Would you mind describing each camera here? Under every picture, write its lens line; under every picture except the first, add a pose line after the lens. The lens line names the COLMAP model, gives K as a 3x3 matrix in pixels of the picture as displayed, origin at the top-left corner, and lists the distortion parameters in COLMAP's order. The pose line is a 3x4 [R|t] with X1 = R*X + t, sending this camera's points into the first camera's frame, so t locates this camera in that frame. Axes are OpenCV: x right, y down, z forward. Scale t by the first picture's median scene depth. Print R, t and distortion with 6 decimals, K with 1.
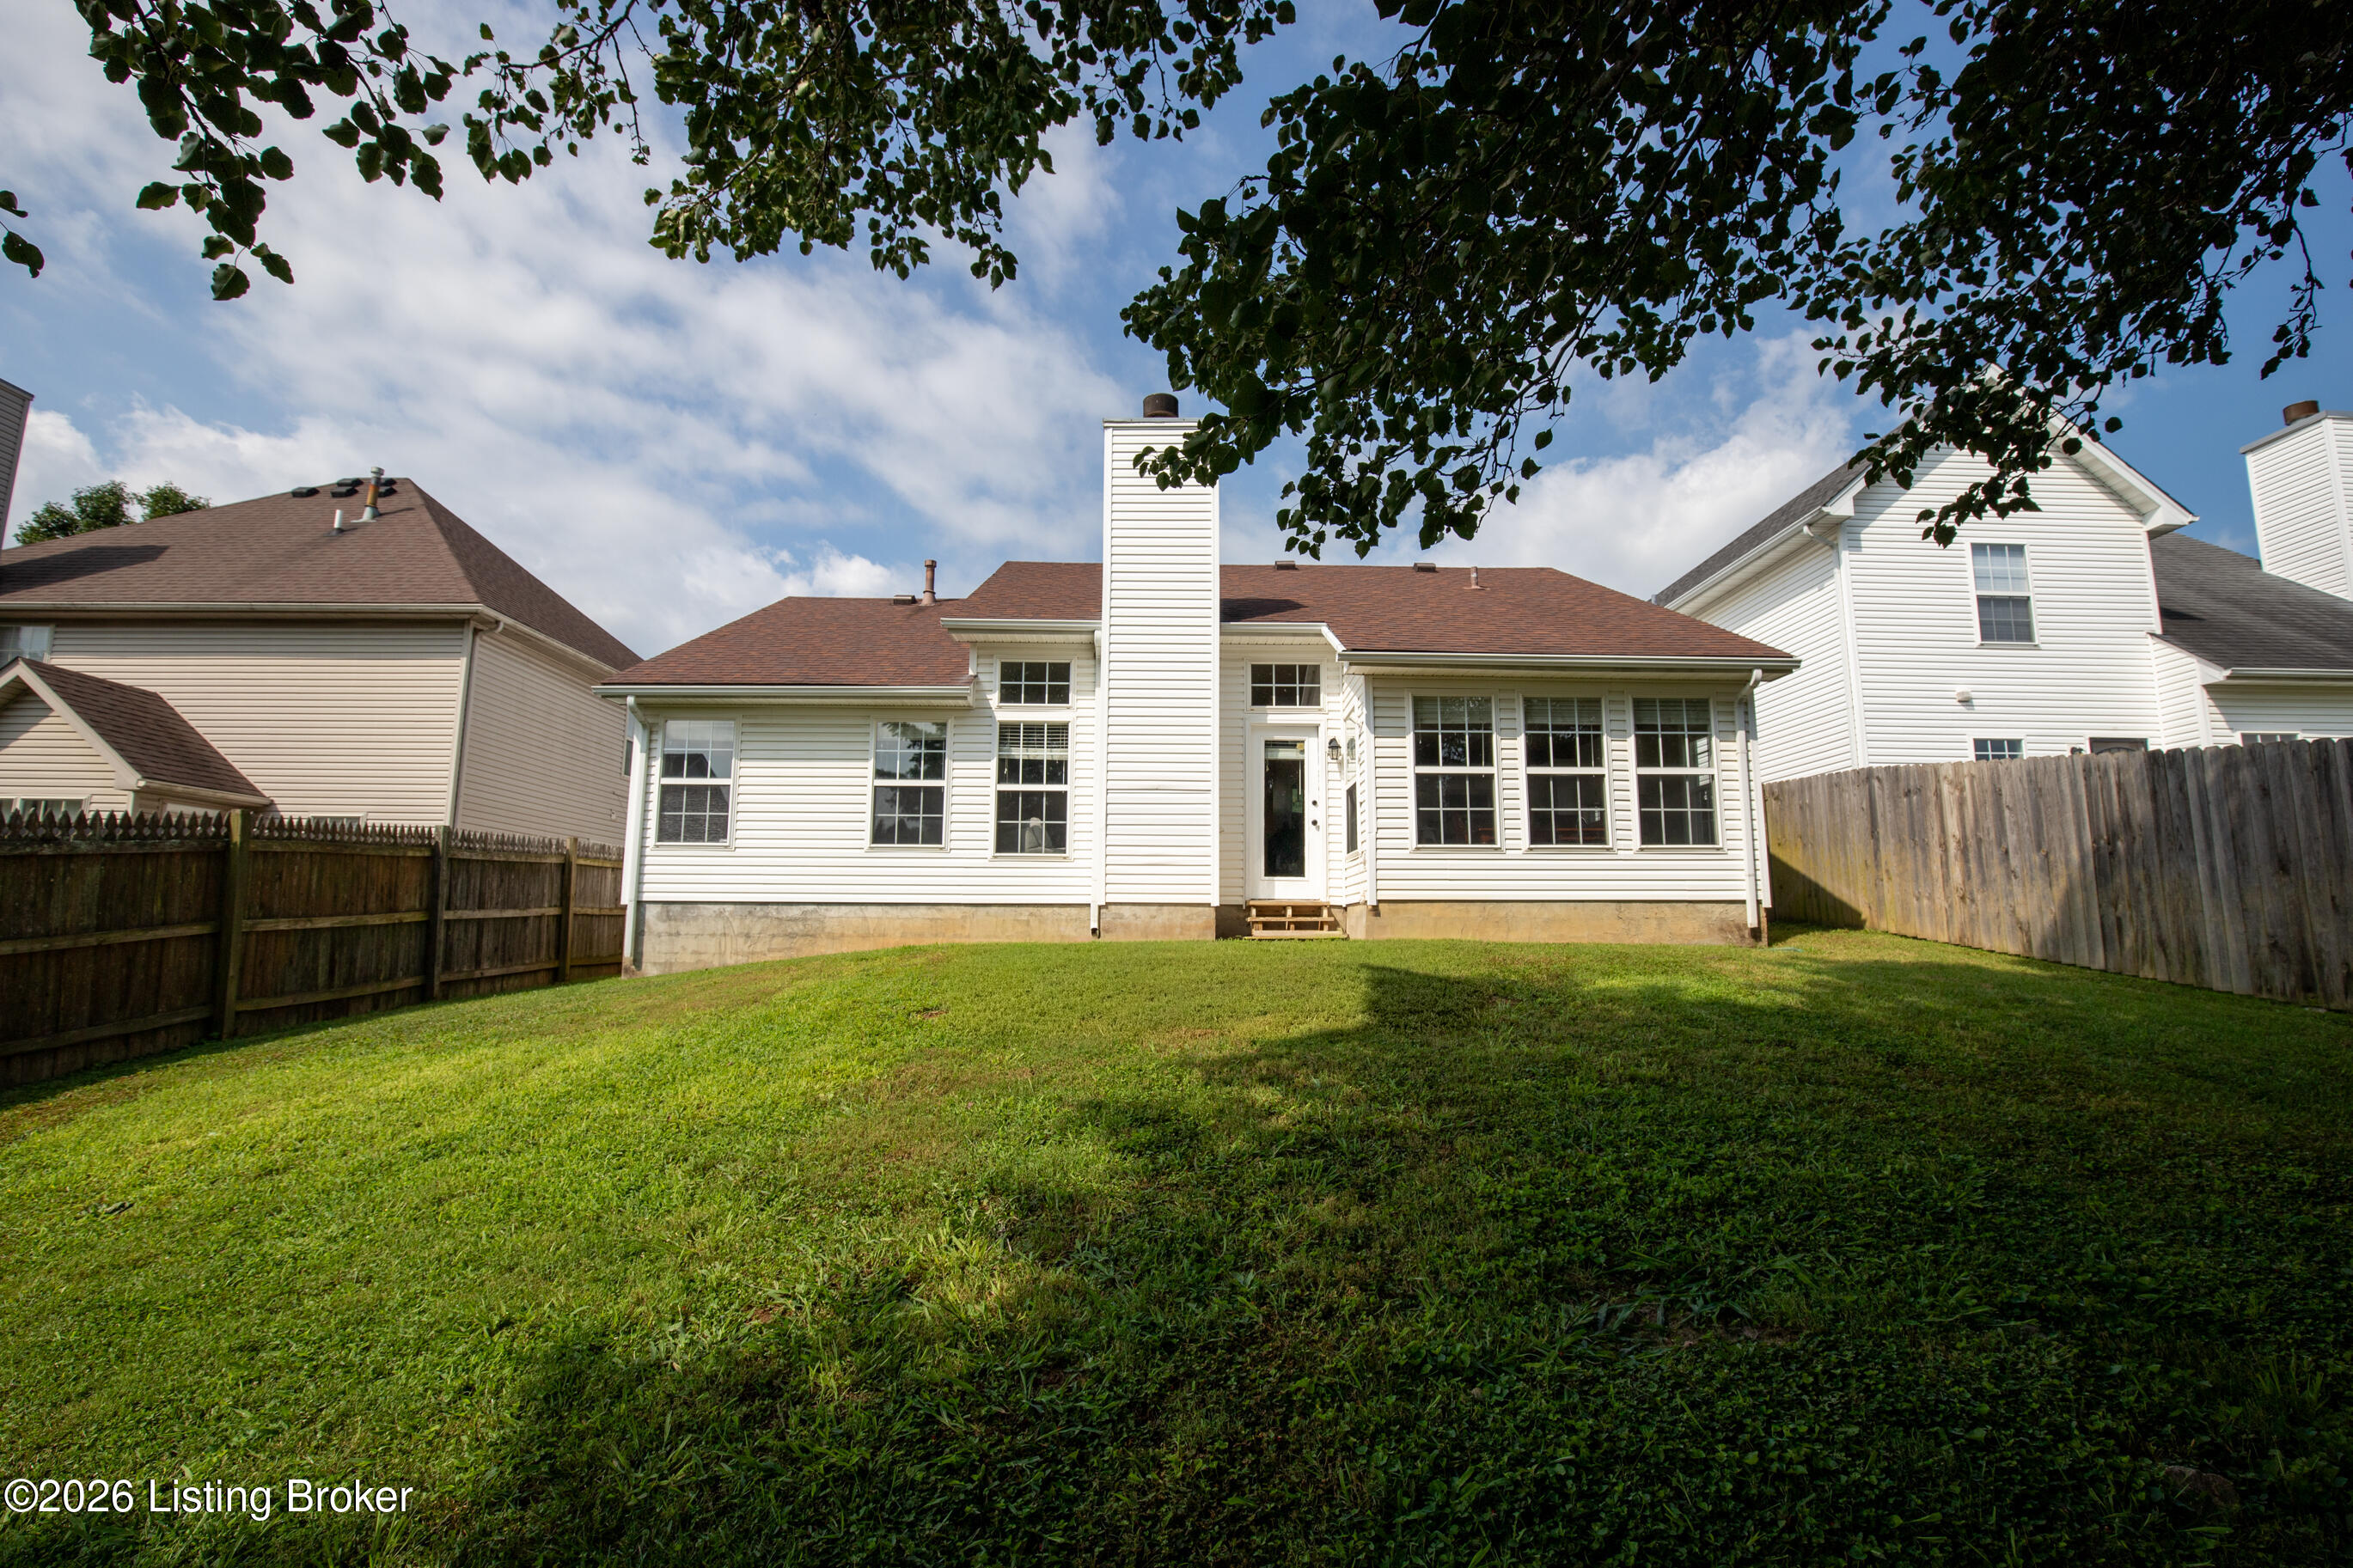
lens RADIAL K [[1032.6, 0, 1176.5], [0, 1032.6, 784.0], [0, 0, 1]] dist [-0.037088, 0.000464]
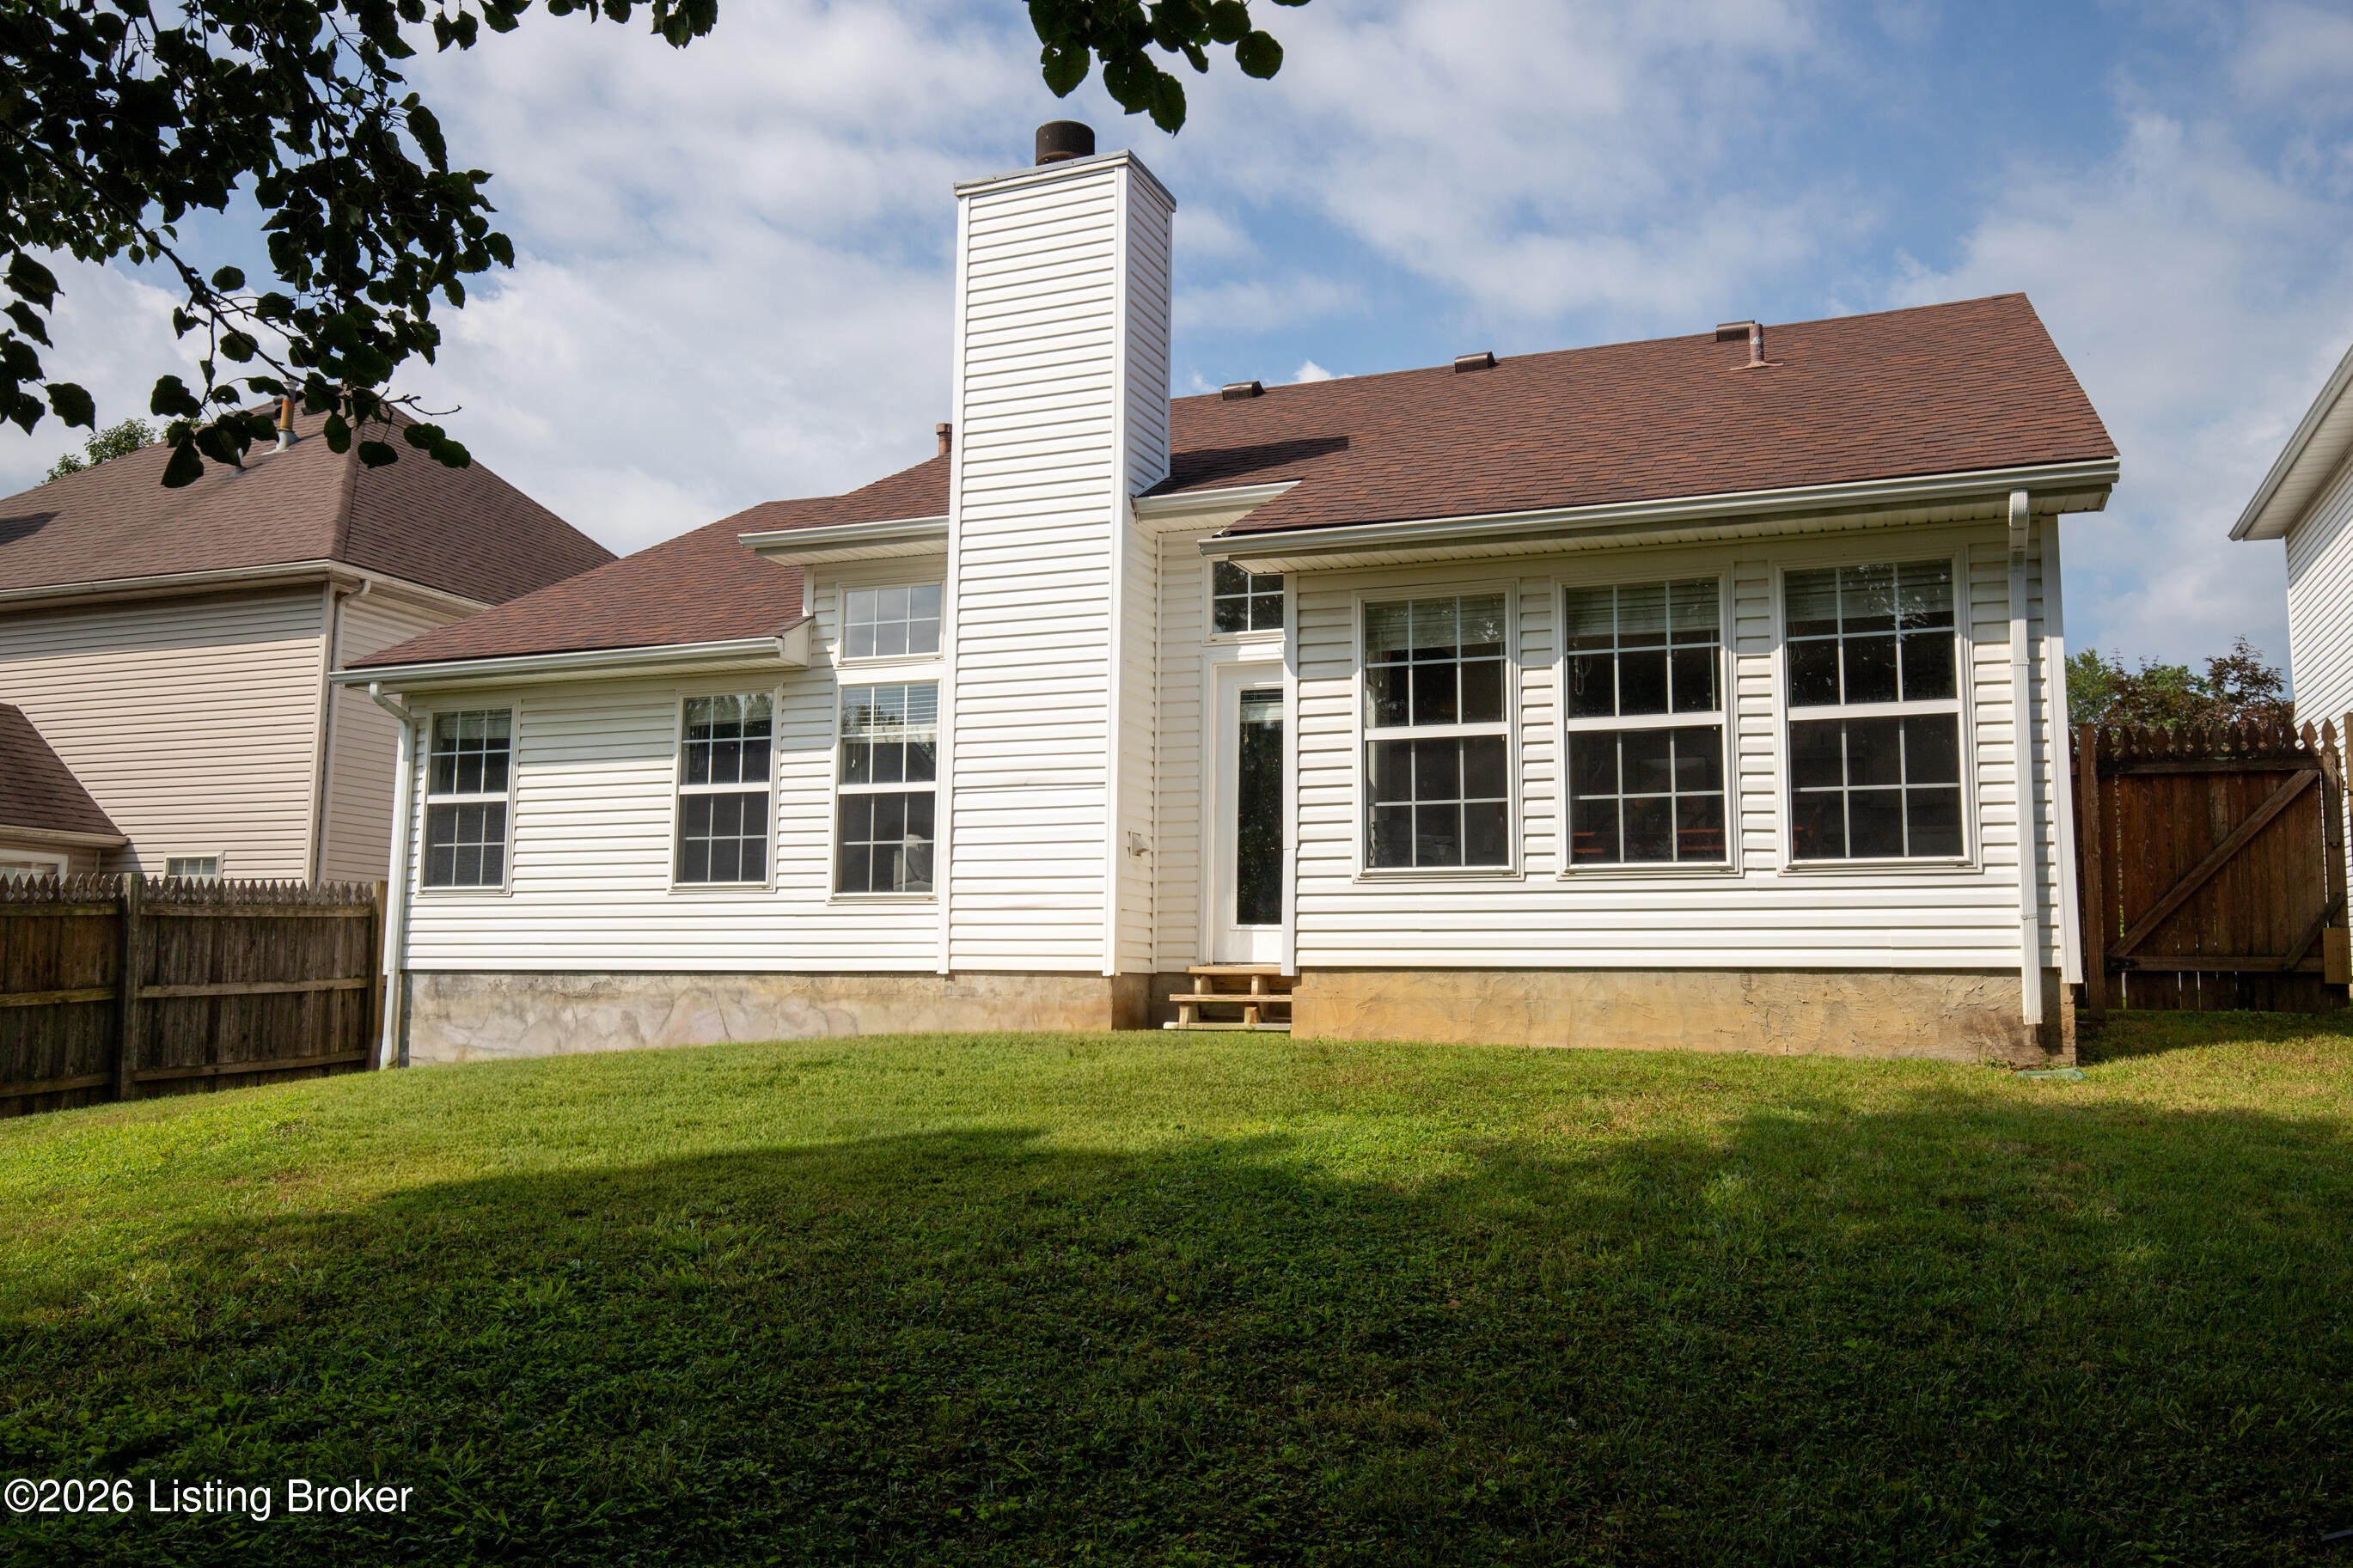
lens RADIAL K [[1831.6, 0, 1176.5], [0, 1831.6, 784.0], [0, 0, 1]] dist [0.008513, 0.003506]
pose [[0.920563, -0.040131, -0.388528, 0.486017], [0.047257, 0.998844, 0.008800, -0.000624], [0.387726, -0.026461, 0.921395, 0.036097]]
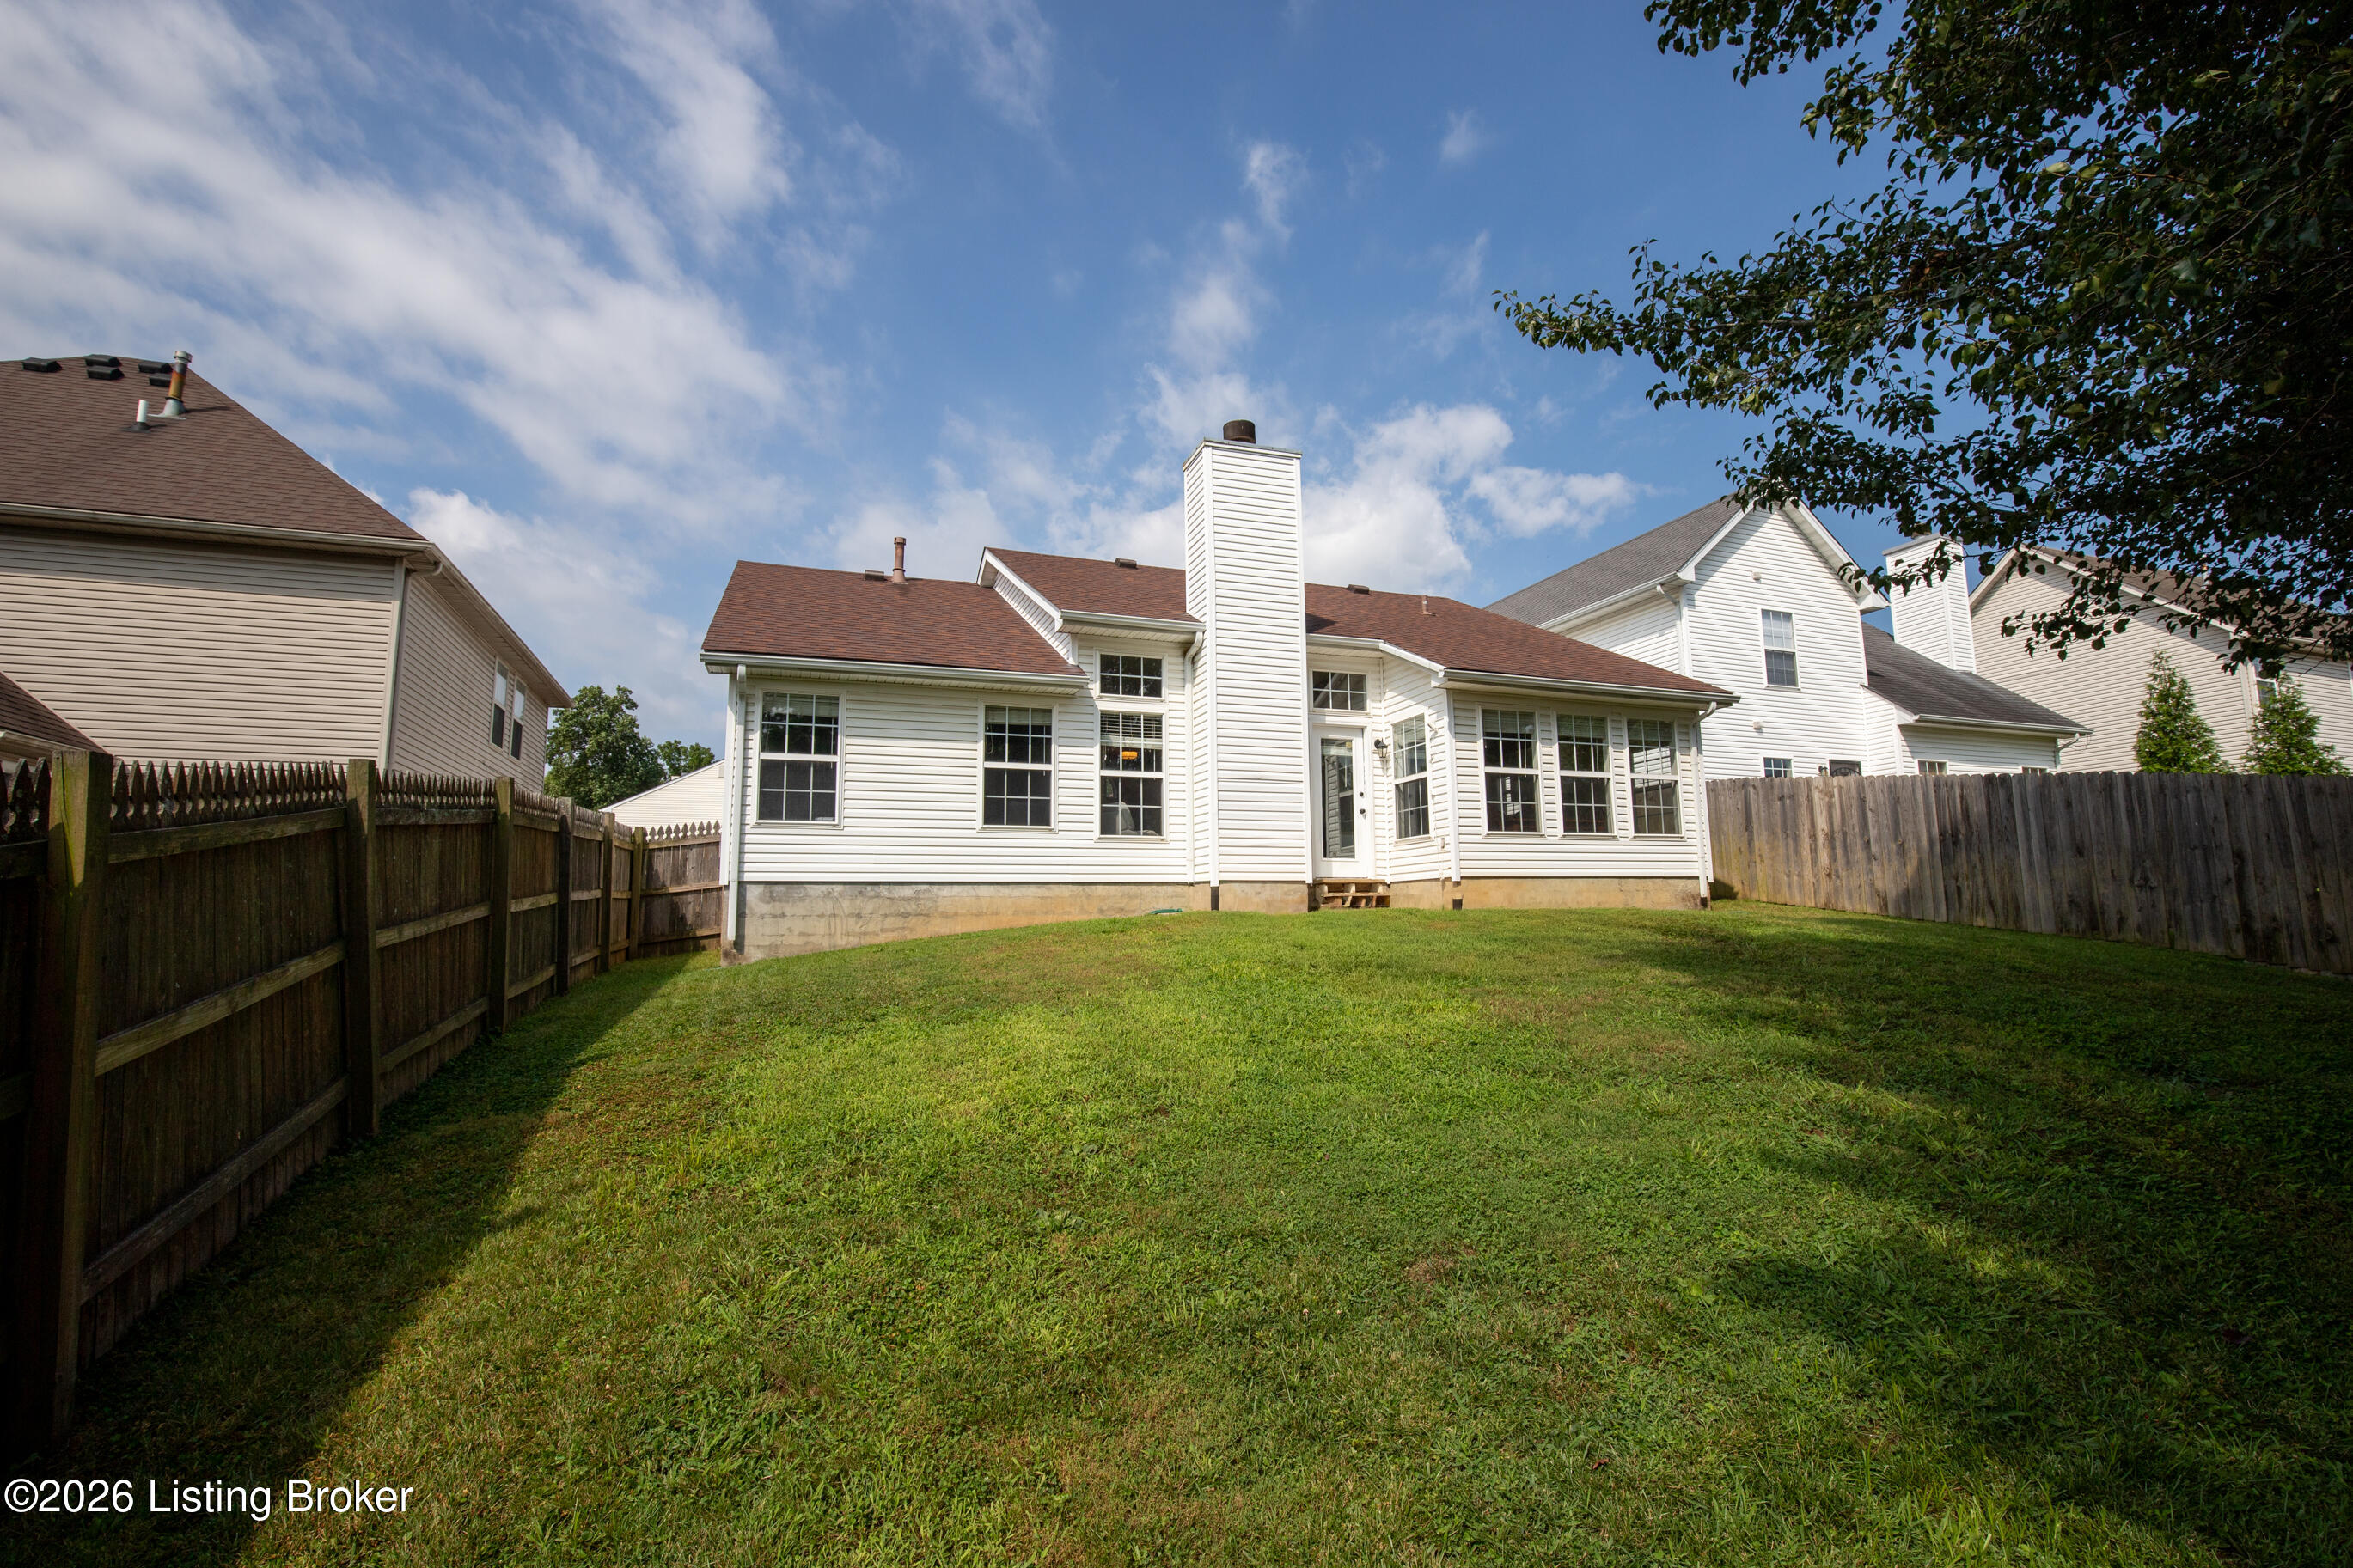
lens RADIAL K [[1032.6, 0, 1176.5], [0, 1032.6, 784.0], [0, 0, 1]] dist [-0.037088, 0.000464]
pose [[0.947242, 0.026683, 0.319407, -0.462719], [-0.030428, 0.999514, 0.006741, 0.005570], [-0.319072, -0.016105, 0.947594, -0.031337]]
